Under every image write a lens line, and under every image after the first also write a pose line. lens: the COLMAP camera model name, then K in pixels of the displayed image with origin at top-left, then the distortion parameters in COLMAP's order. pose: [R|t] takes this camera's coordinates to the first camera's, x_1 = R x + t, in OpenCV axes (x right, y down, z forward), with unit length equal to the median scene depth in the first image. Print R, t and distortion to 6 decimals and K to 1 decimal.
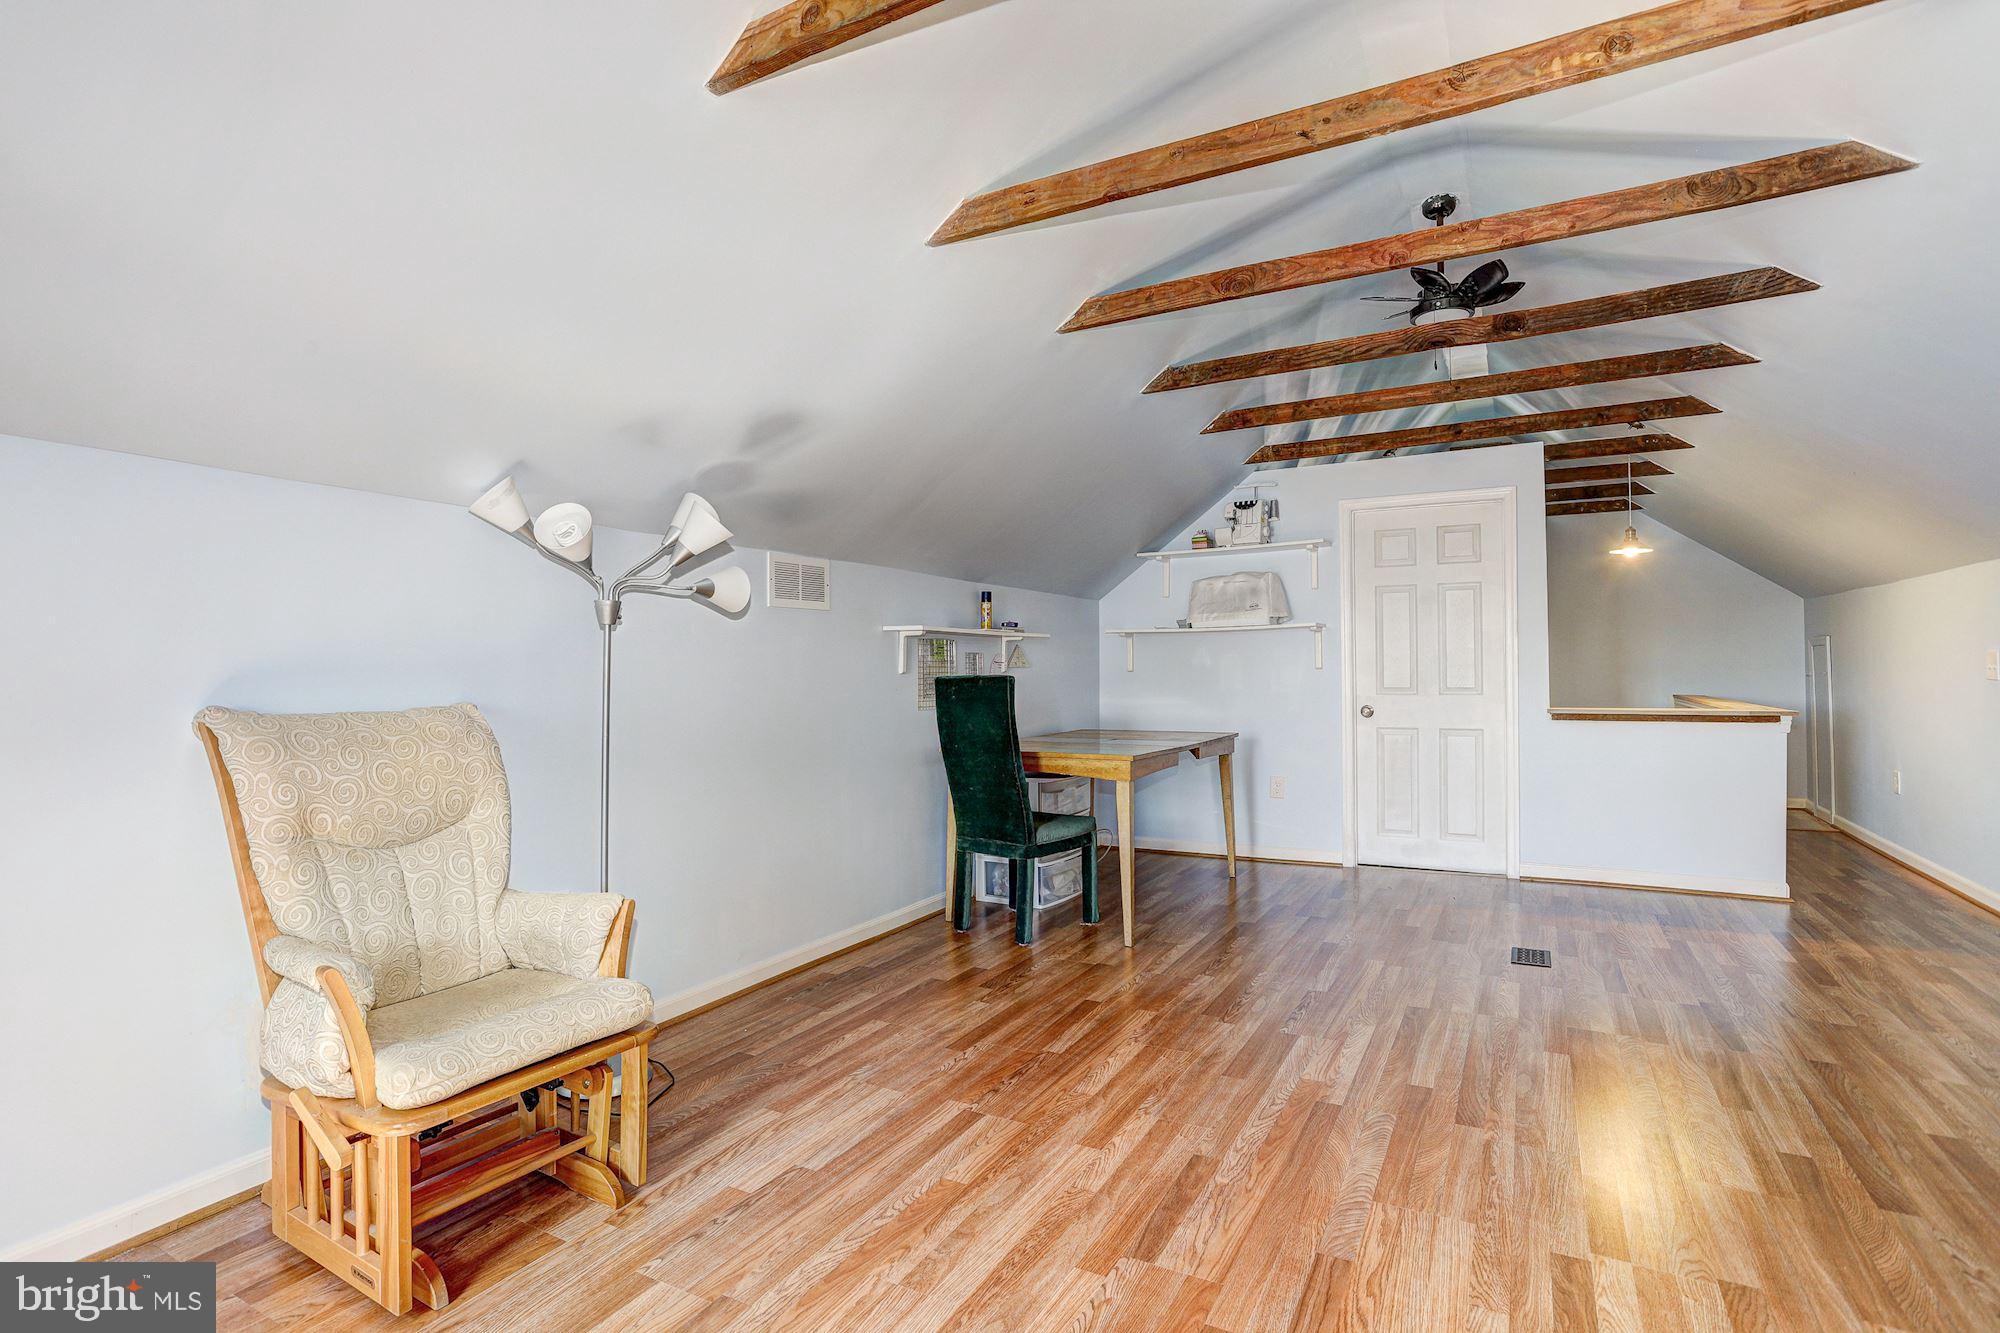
lens RADIAL K [[989.6, 0, 982.9], [0, 989.6, 664.0], [0, 0, 1]] dist [-0.056015, 0.020334]
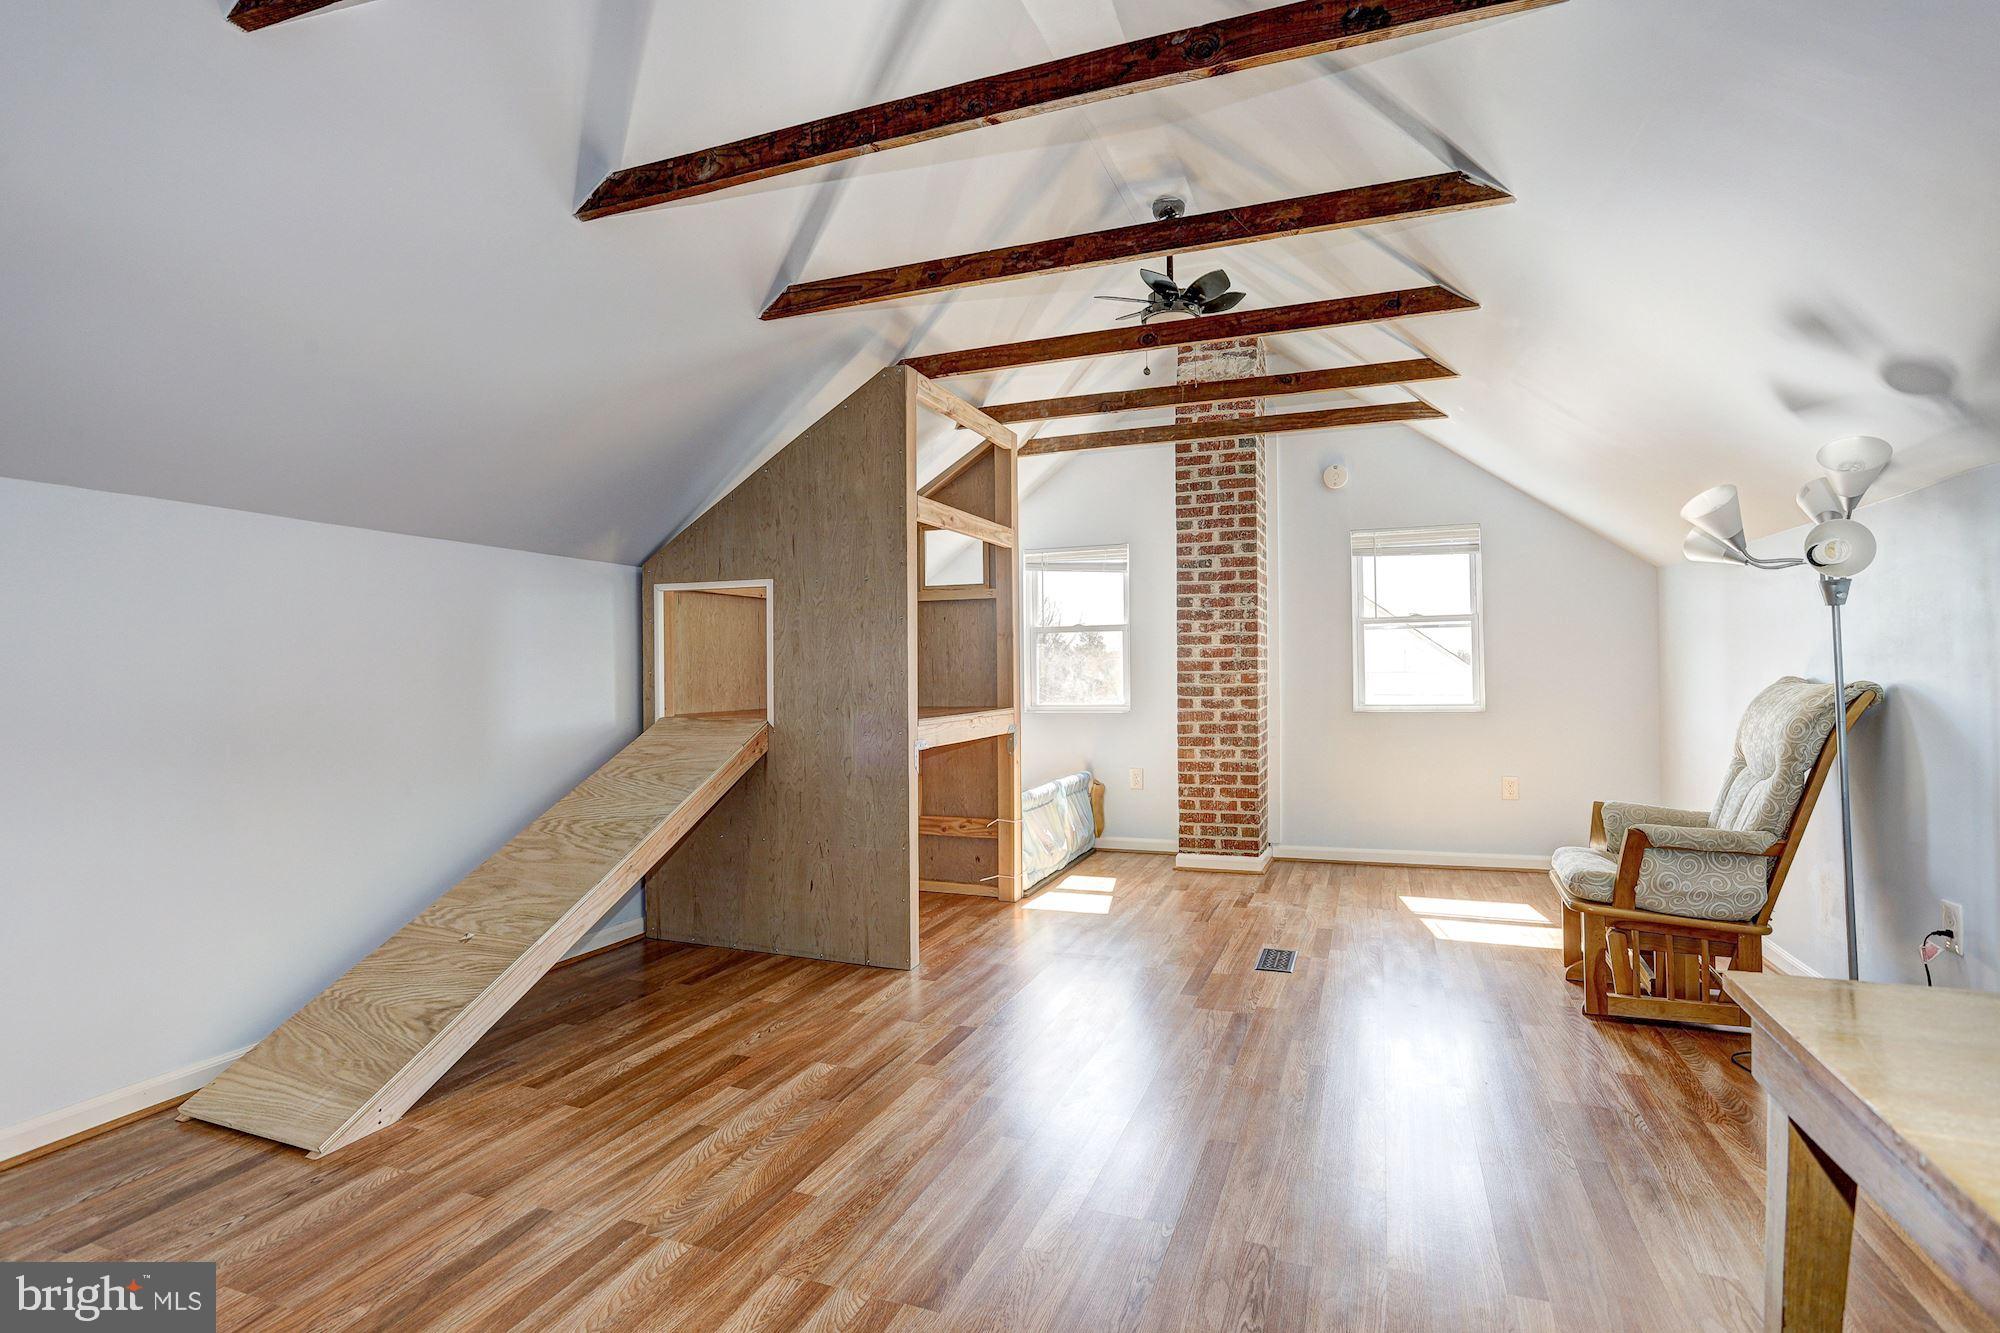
lens RADIAL K [[989.6, 0, 1004.0], [0, 989.6, 664.0], [0, 0, 1]] dist [-0.056015, 0.020334]
pose [[-0.988425, 0.021895, -0.150125, 0.596985], [0.024955, 0.999517, -0.018529, 0.017809], [0.149647, -0.022061, -0.988493, 1.931189]]
